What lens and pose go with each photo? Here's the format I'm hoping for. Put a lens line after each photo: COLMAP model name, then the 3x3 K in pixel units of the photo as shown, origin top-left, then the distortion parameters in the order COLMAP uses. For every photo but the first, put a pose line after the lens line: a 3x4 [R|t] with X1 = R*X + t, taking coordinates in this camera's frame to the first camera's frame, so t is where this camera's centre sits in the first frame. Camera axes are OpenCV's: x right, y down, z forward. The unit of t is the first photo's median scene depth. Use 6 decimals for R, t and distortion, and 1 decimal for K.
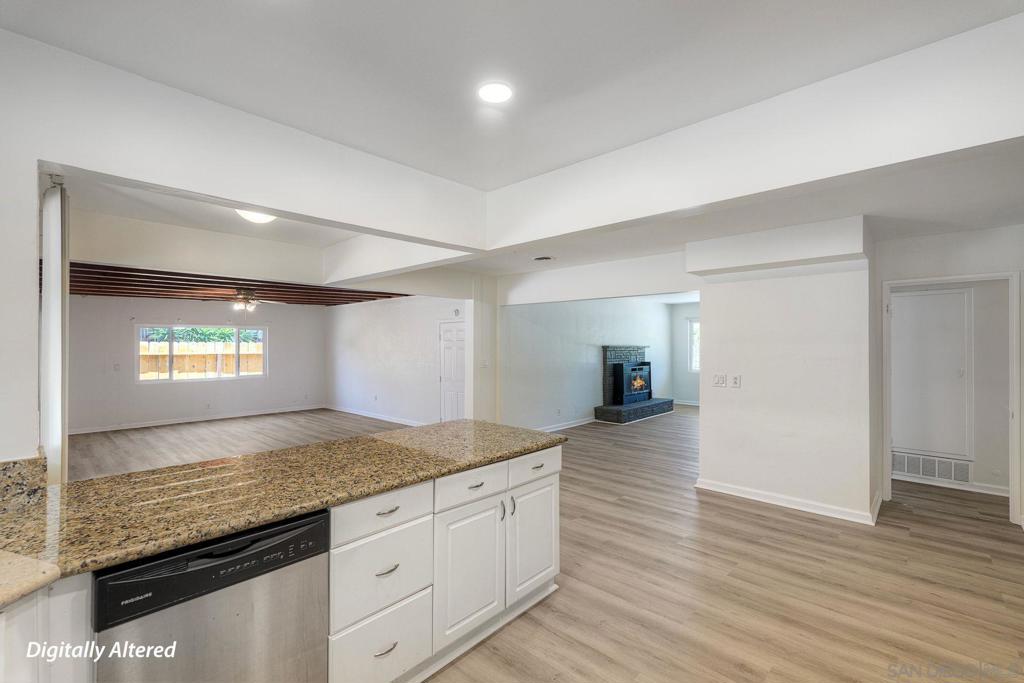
lens RADIAL K [[448.8, 0, 510.3], [0, 448.8, 342.3], [0, 0, 1]] dist [0.003946, 0.000079]
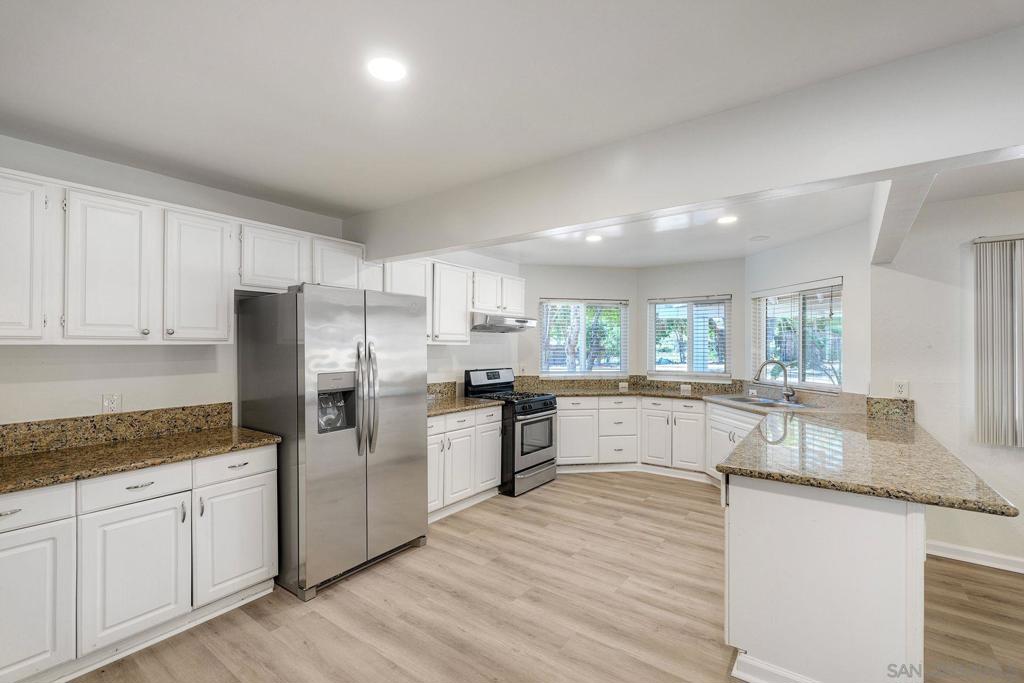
lens RADIAL K [[448.8, 0, 510.3], [0, 448.8, 342.3], [0, 0, 1]] dist [0.003946, 0.000079]
pose [[-0.993469, -0.002228, -0.114081, 0.176184], [-0.001145, 0.999954, -0.009558, 0.002915], [0.114097, -0.009365, -0.993425, 0.541202]]
